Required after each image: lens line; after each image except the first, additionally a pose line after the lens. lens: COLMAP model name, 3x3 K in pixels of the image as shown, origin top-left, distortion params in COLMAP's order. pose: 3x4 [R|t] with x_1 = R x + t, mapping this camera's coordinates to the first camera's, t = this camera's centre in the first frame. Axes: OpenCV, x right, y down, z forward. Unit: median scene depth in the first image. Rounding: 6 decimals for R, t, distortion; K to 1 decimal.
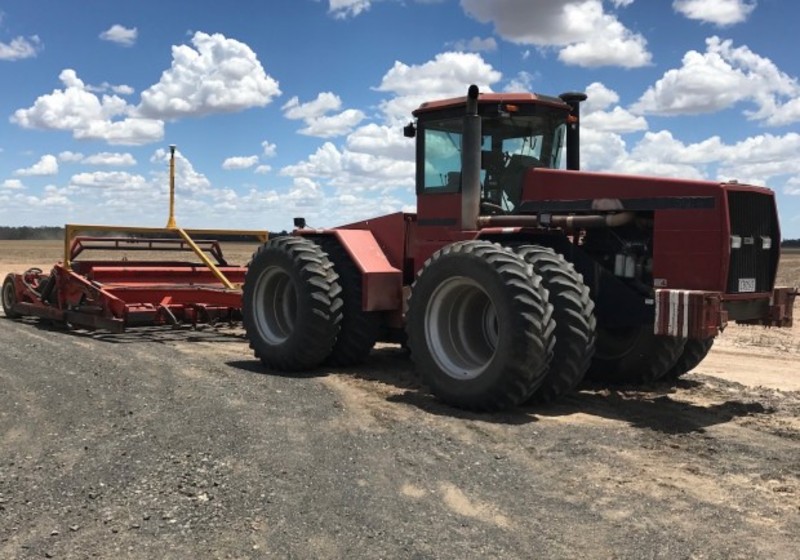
lens RADIAL K [[796.0, 0, 400.0], [0, 796.0, 280.0], [0, 0, 1]] dist [0.155300, -0.003633]
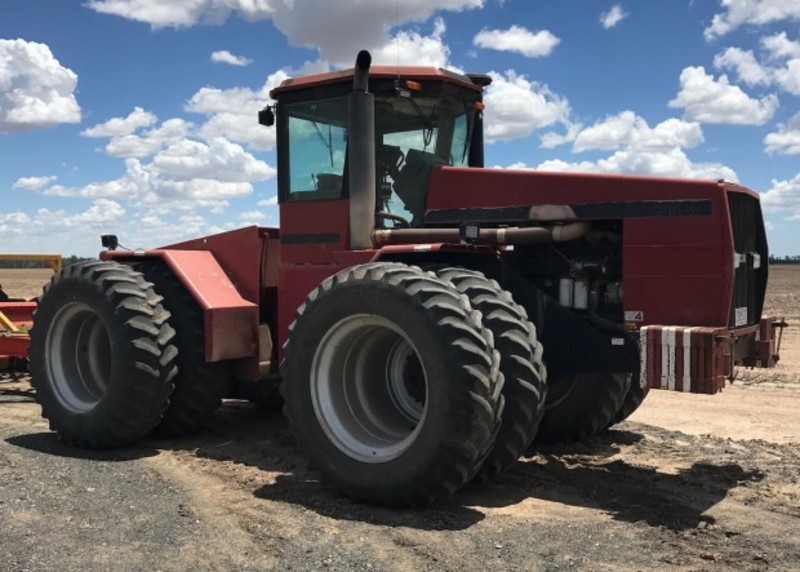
lens RADIAL K [[951.5, 0, 435.8], [0, 951.5, 286.5], [0, 0, 1]] dist [0.185819, -0.634753]
pose [[0.978571, -0.020449, 0.204892, -0.031078], [0.025477, 0.999435, -0.021932, -0.007750], [-0.204328, 0.026682, 0.978539, 0.149072]]
